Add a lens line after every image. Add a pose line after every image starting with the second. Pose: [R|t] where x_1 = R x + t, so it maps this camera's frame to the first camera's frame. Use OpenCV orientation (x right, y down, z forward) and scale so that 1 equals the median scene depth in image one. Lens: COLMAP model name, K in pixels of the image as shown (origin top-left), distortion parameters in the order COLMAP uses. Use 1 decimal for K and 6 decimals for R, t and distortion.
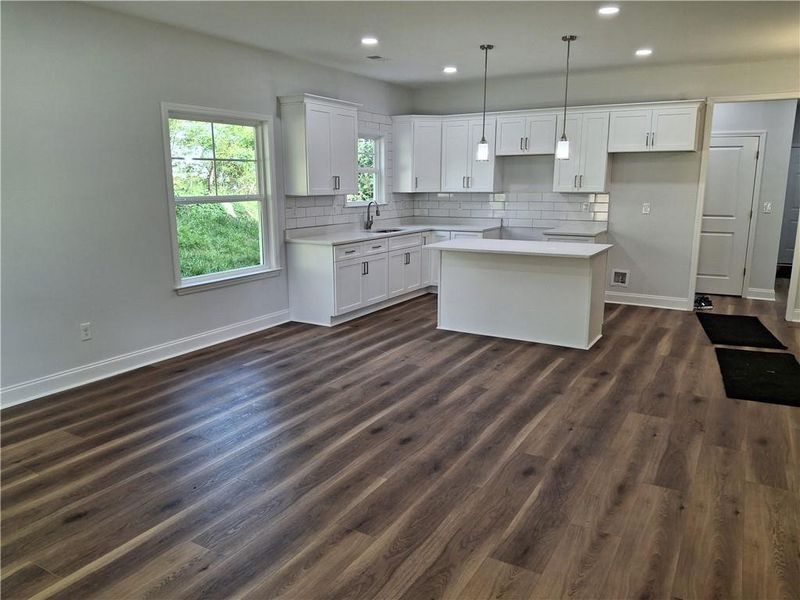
lens RADIAL K [[591.7, 0, 400.0], [0, 591.7, 300.0], [0, 0, 1]] dist [0.123550, -0.239751]
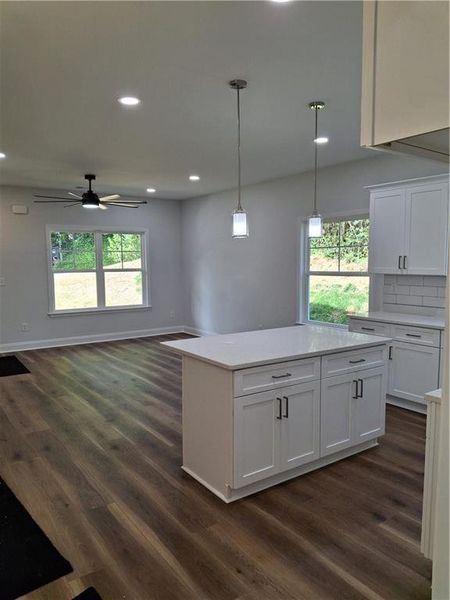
lens RADIAL K [[443.8, 0, 222.1], [0, 443.8, 305.1], [0, 0, 1]] dist [0.123550, -0.239751]
pose [[-0.424641, 0.094977, -0.900366, 0.958712], [-0.174261, 0.967313, 0.184226, -0.296417], [0.888433, 0.235129, -0.394209, 1.446818]]
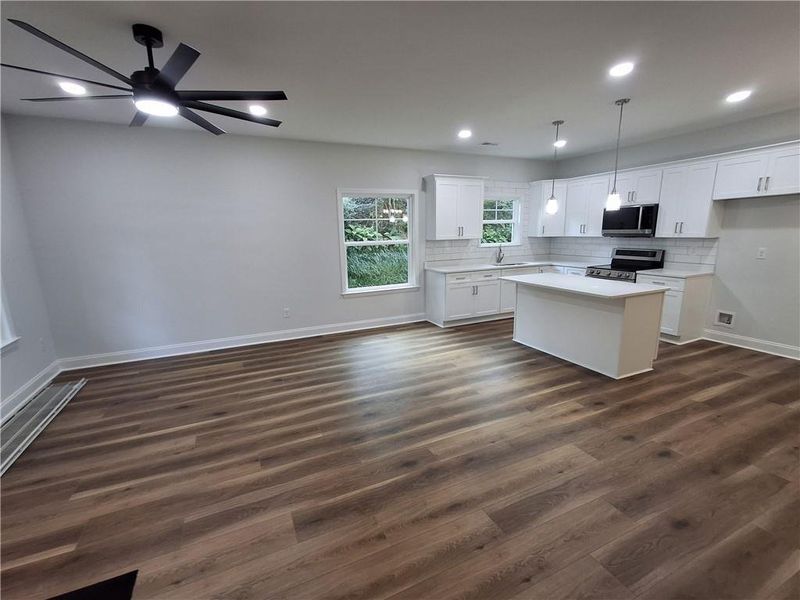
lens RADIAL K [[364.2, 0, 398.7], [0, 364.2, 303.7], [0, 0, 1]] dist [0.006636, 0.000637]
pose [[0.820751, 0.099332, -0.562585, 0.406905], [-0.094114, 0.994823, 0.038346, -0.053639], [0.563481, 0.021474, 0.825850, 0.232954]]
